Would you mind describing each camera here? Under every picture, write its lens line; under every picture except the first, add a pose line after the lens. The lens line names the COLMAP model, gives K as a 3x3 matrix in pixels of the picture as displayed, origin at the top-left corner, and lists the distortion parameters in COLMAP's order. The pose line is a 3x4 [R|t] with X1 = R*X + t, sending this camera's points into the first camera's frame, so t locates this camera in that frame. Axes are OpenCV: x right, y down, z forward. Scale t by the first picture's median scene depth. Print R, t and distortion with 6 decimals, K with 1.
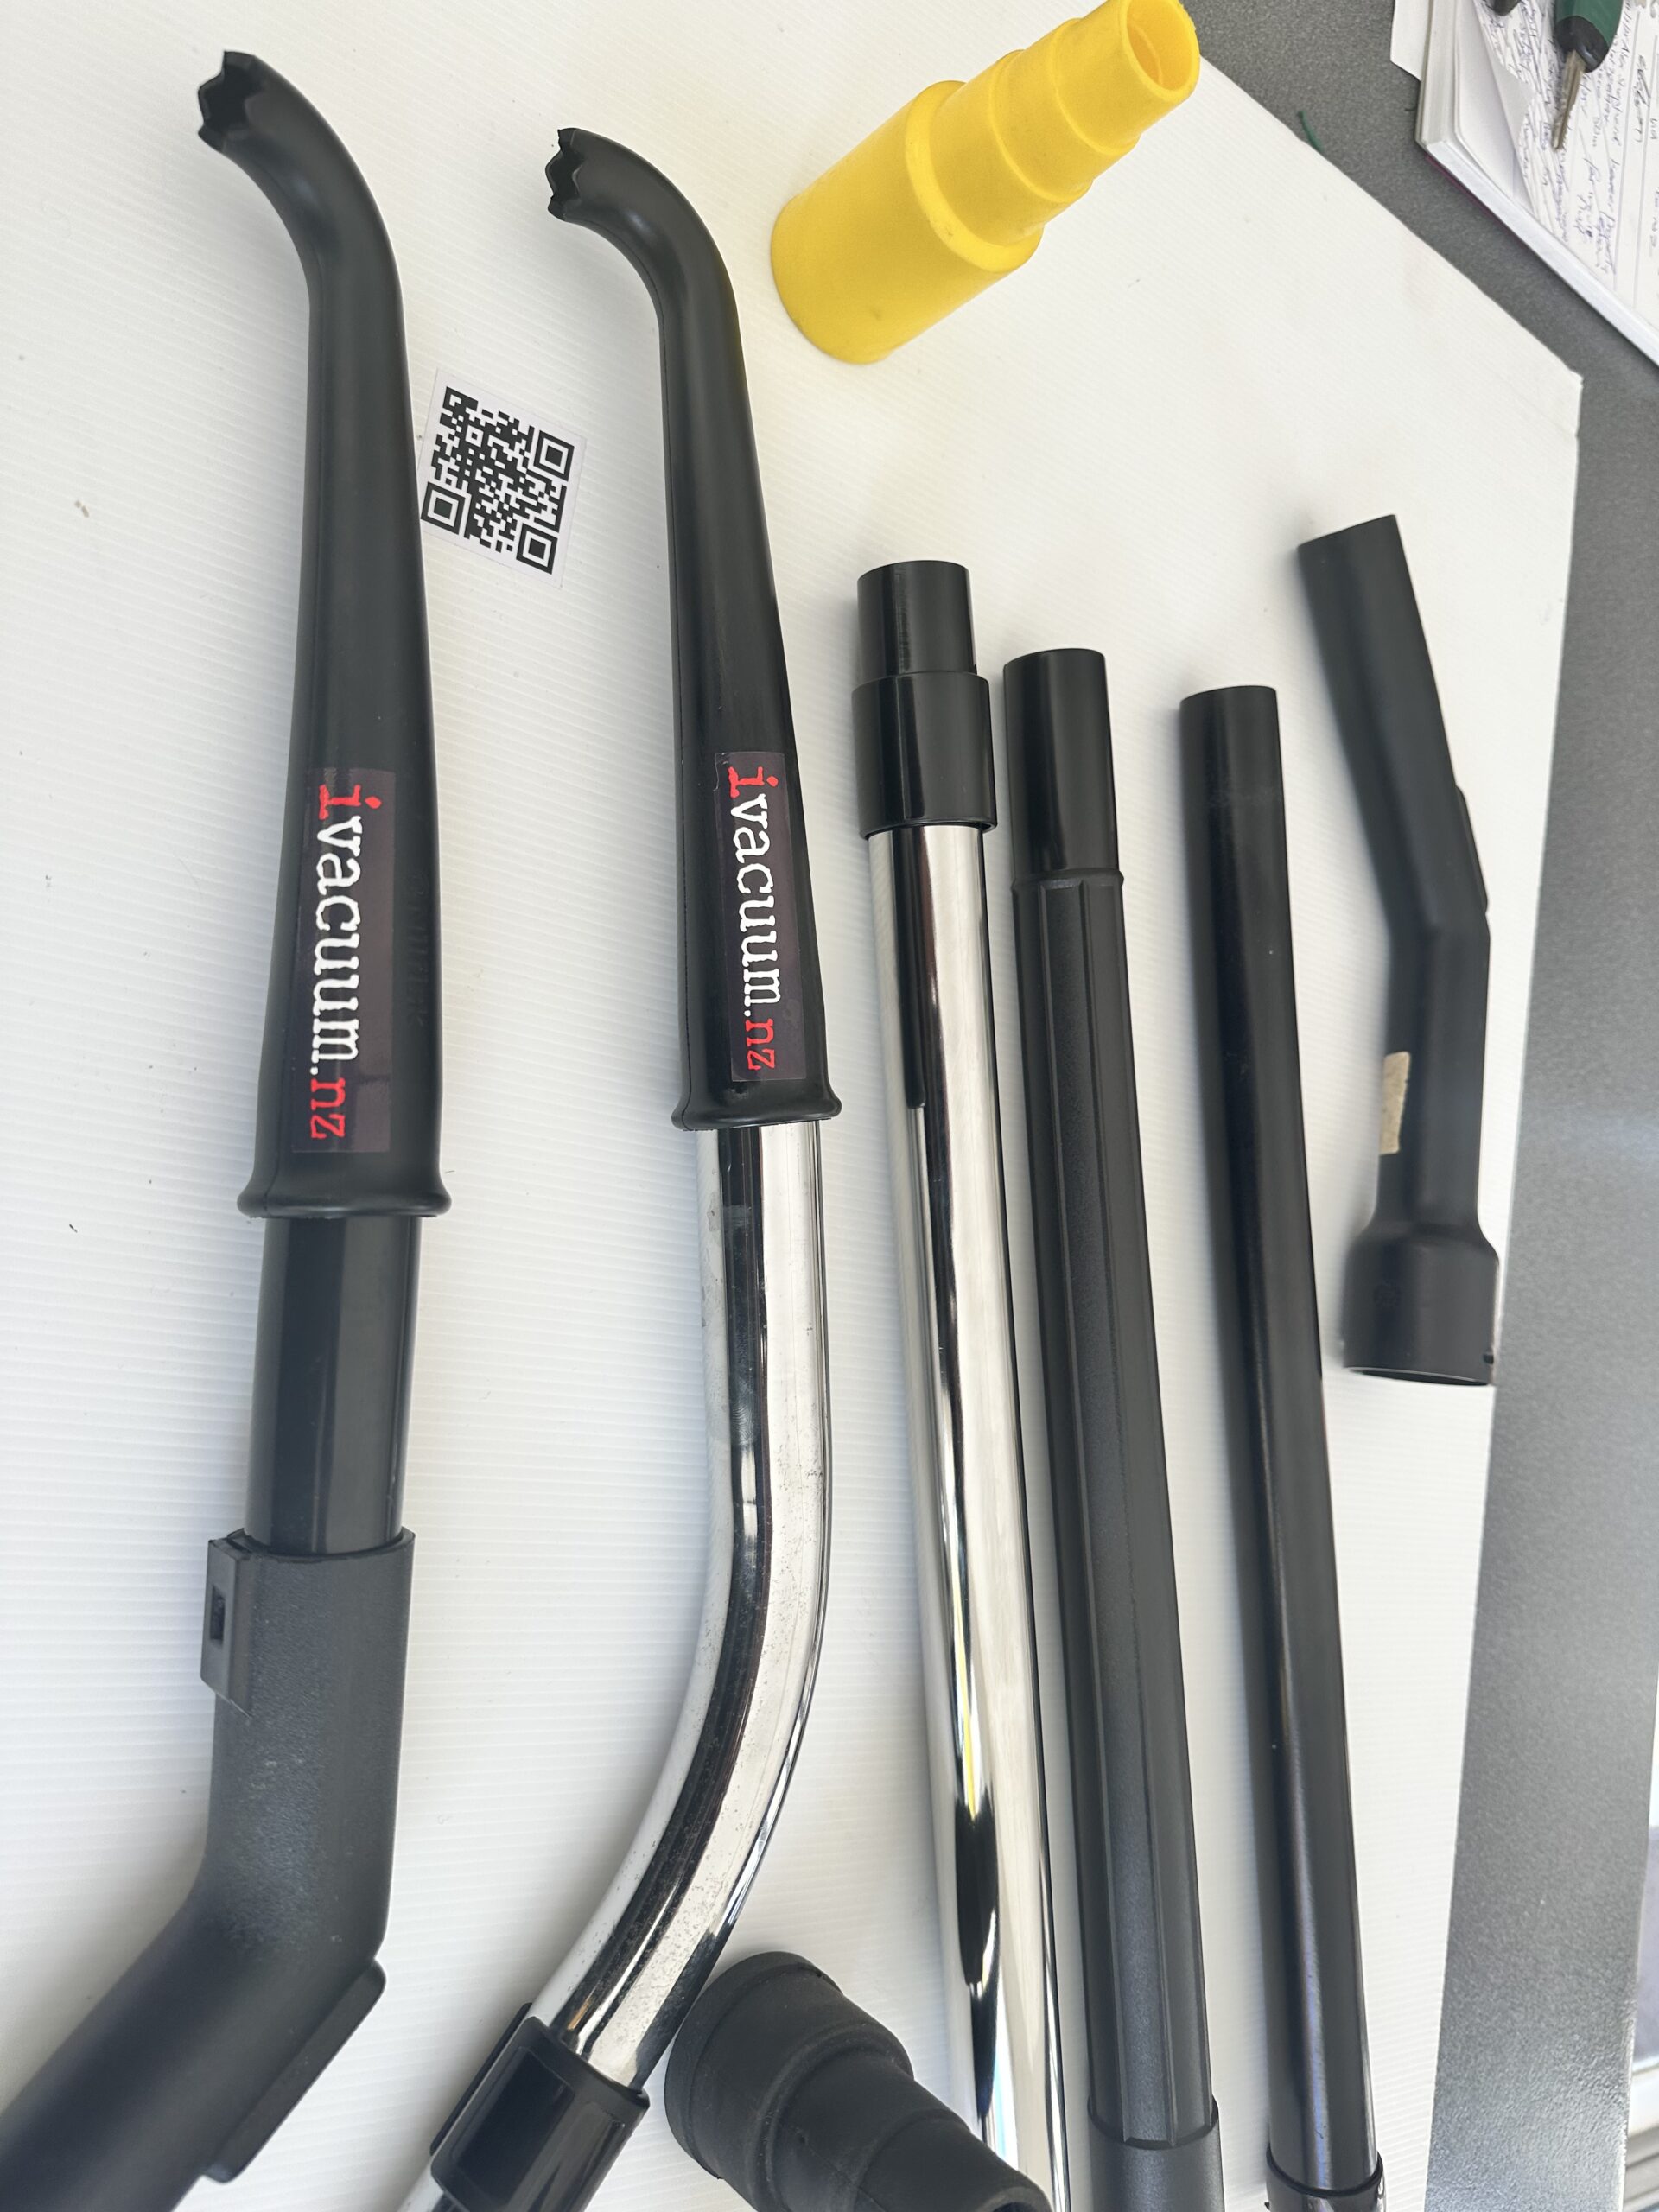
lens RADIAL K [[1571.9, 0, 834.8], [0, 1571.9, 1150.0], [0, 0, 1]] dist [-0.078314, 0.065688]
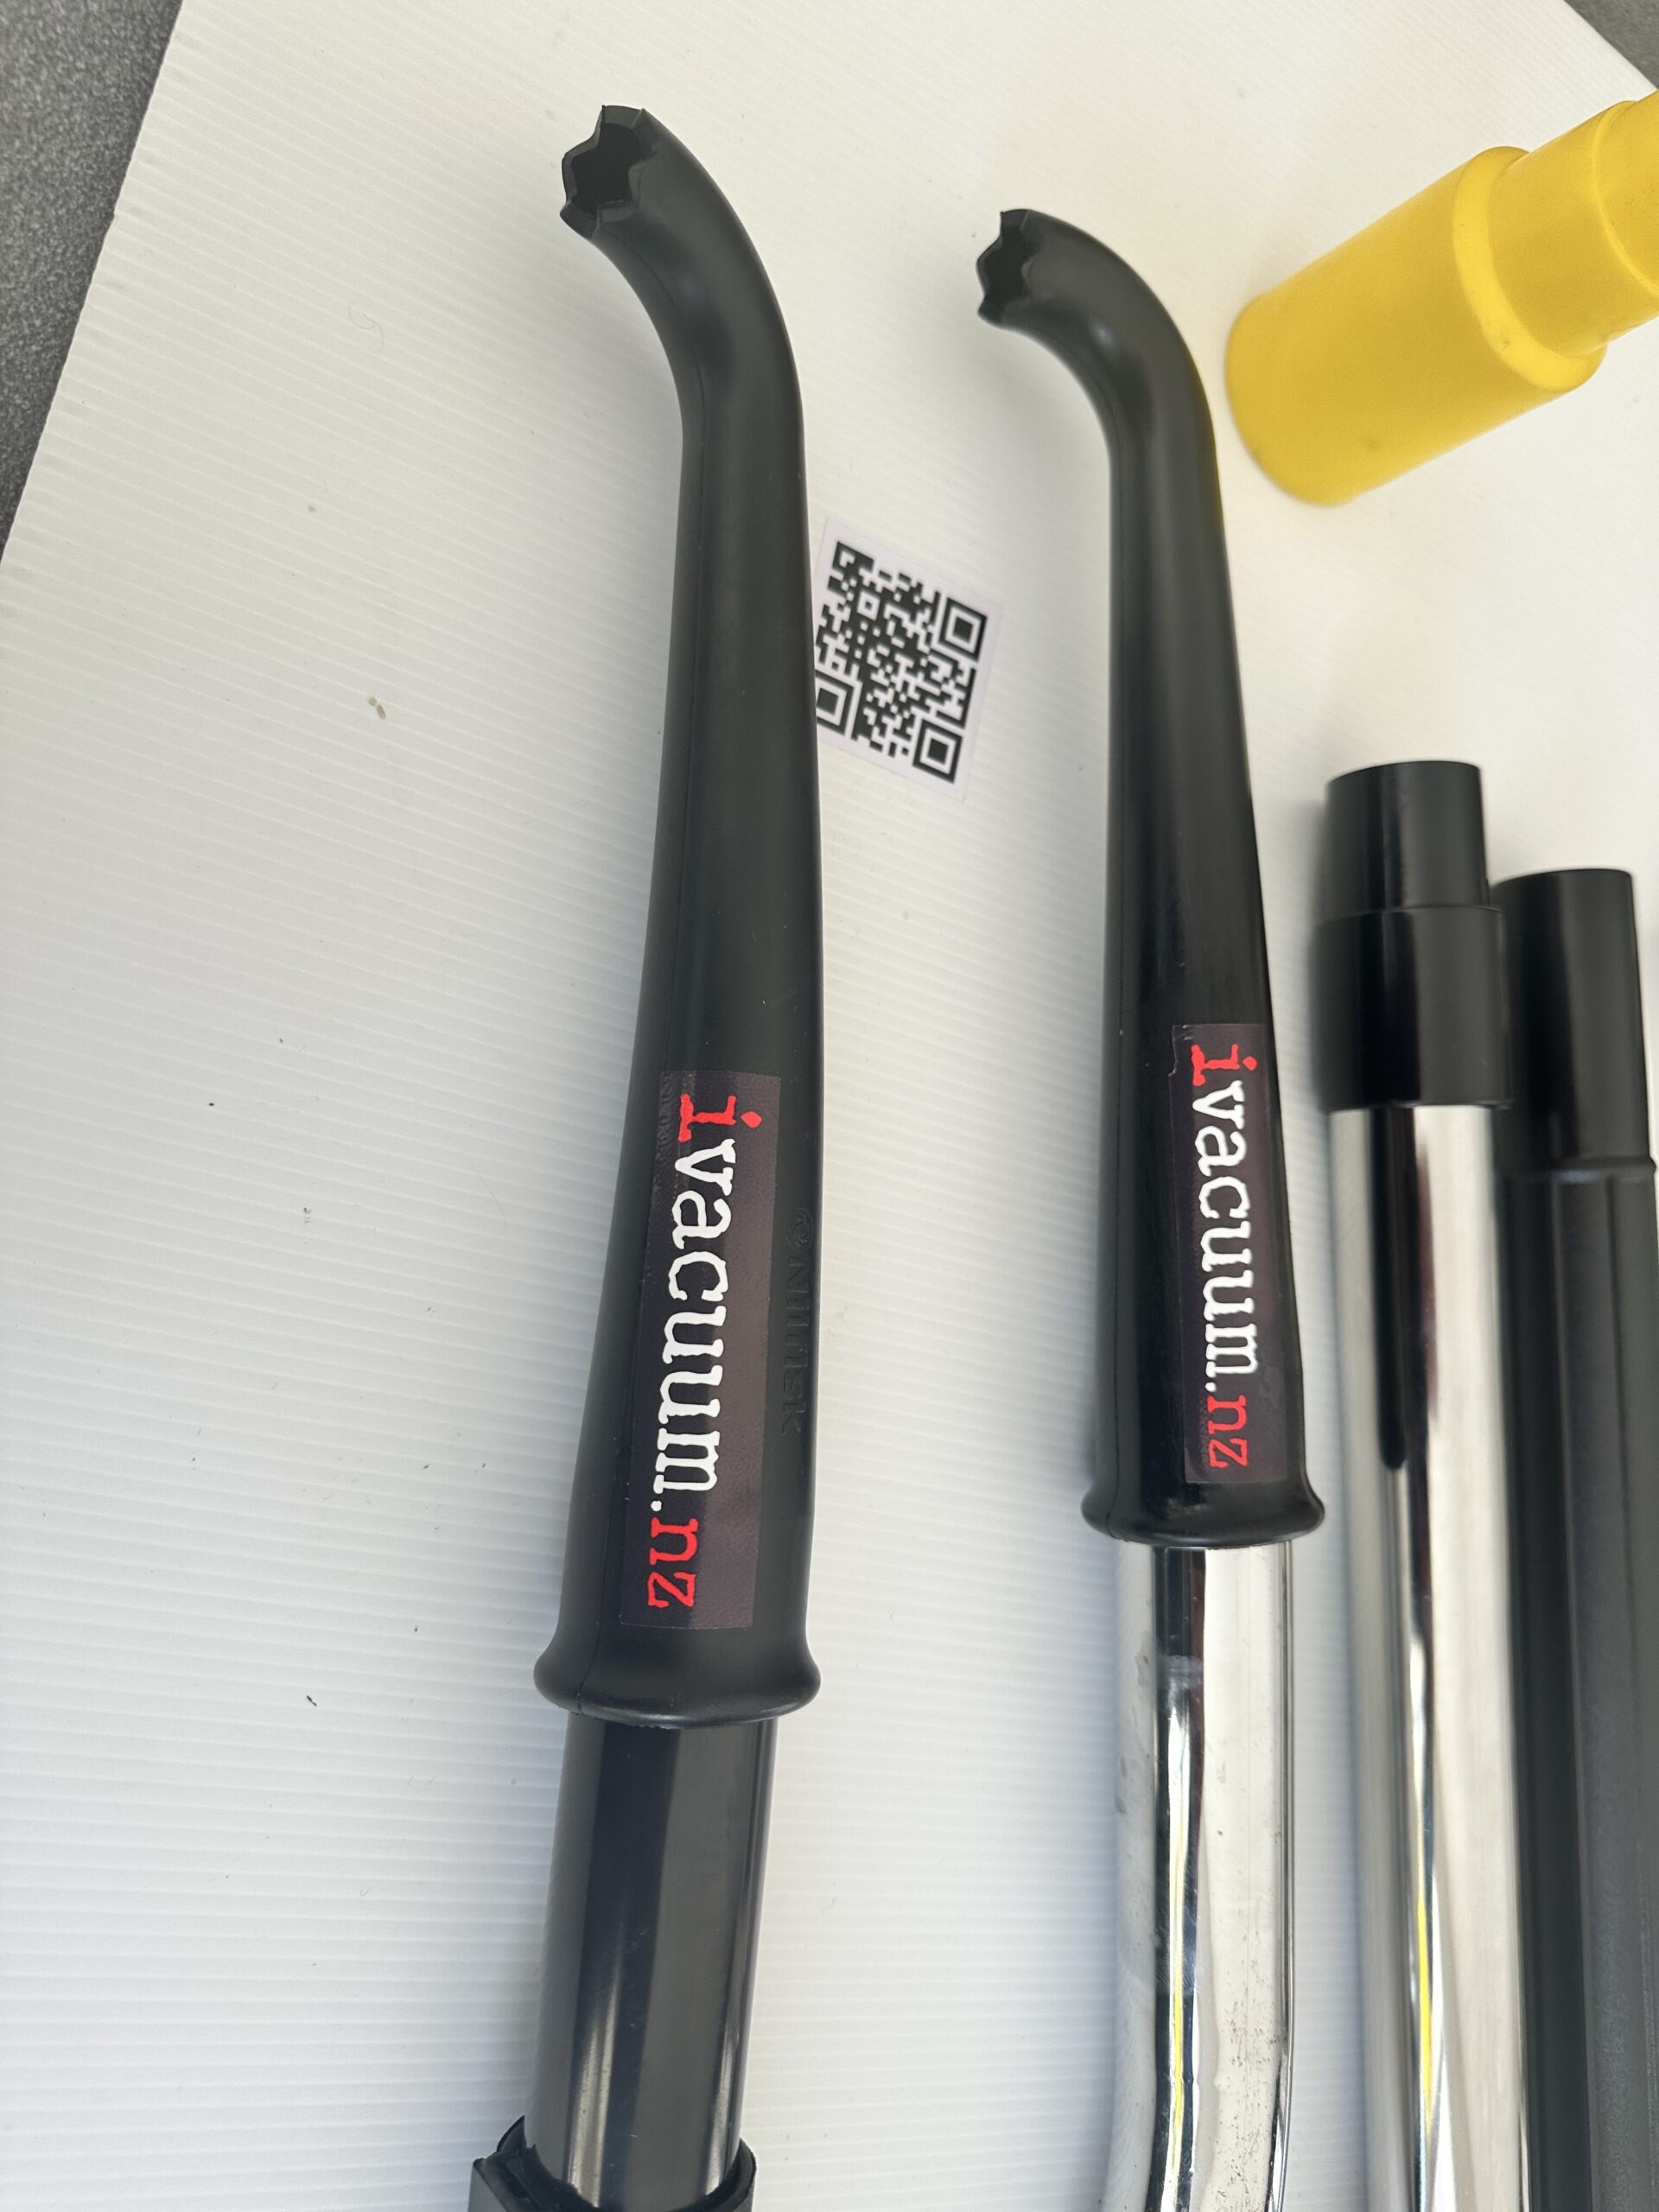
lens RADIAL K [[1571.2, 0, 833.9], [0, 1571.2, 1119.1], [0, 0, 1]] dist [0.122885, -0.190887]
pose [[0.993187, 0.037879, -0.110199, -0.153349], [-0.046829, 0.995711, -0.079796, -0.144393], [0.106704, 0.084413, 0.990701, 0.240000]]
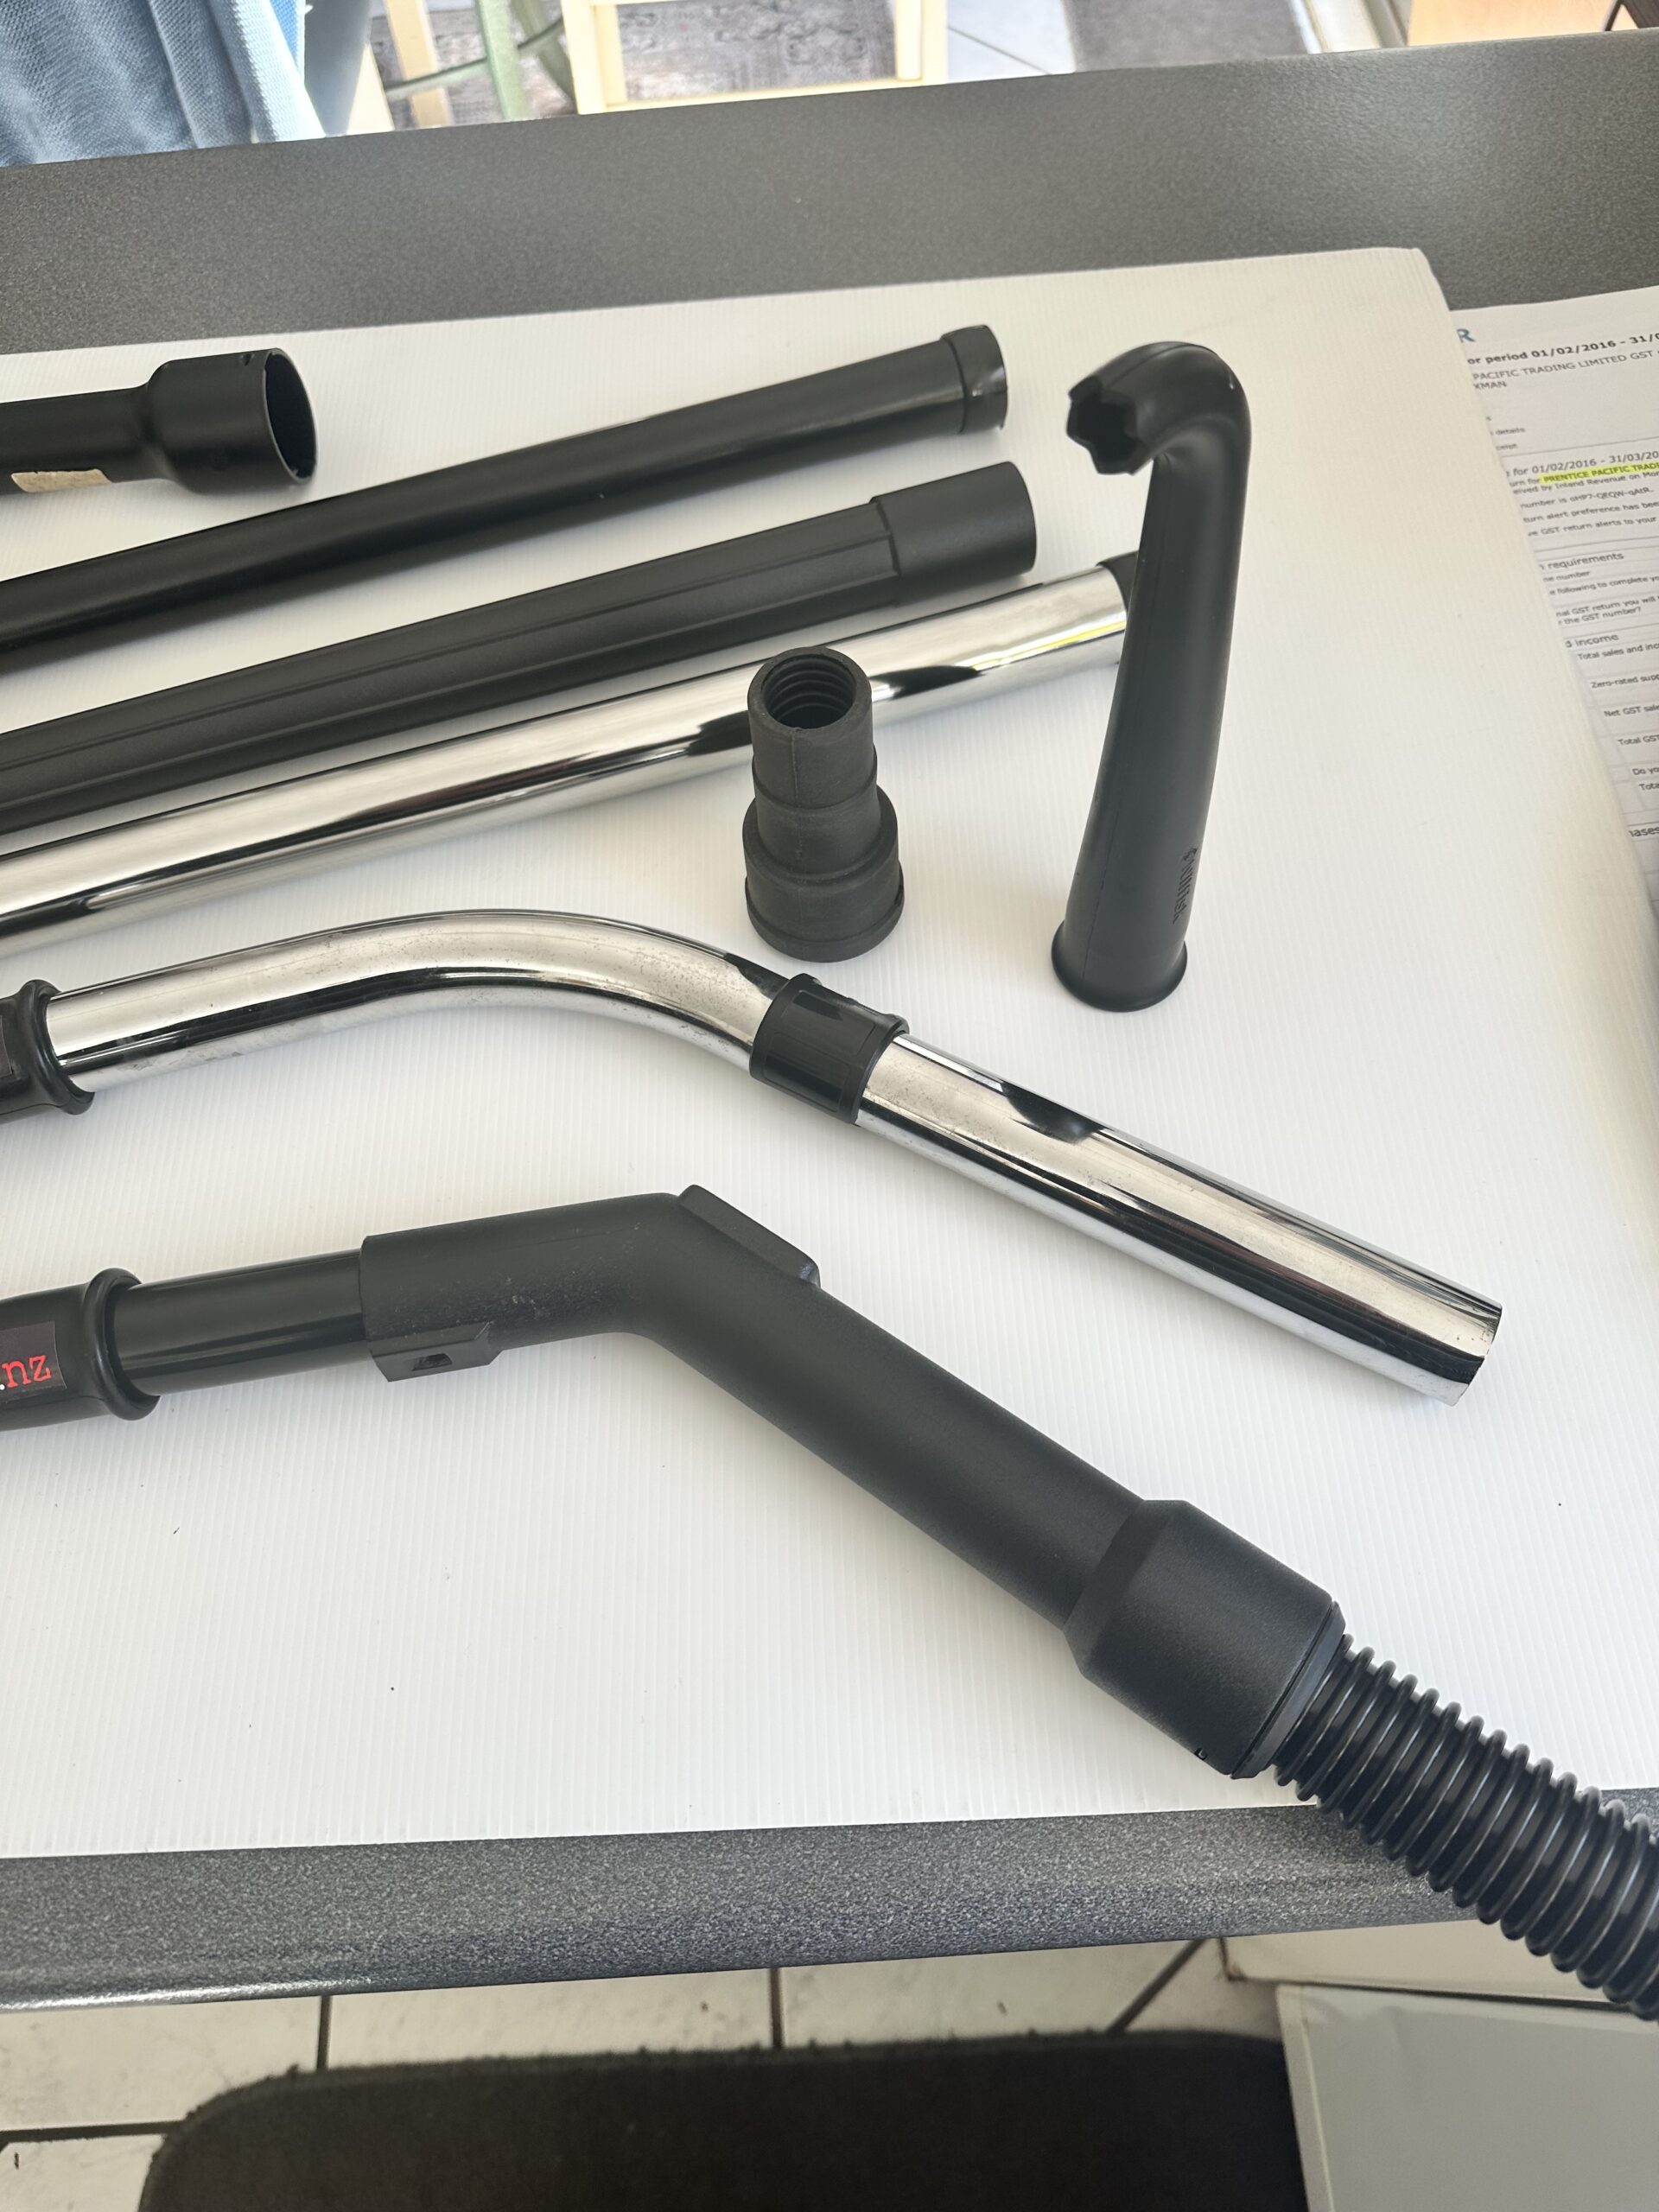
lens RADIAL K [[1564.4, 0, 752.8], [0, 1564.4, 1090.1], [0, 0, 1]] dist [-0.004108, -0.006358]
pose [[-0.197590, -0.973397, -0.116003, -0.050160], [0.977703, -0.204268, 0.048703, 0.469793], [-0.071103, -0.103793, 0.992054, -0.276628]]
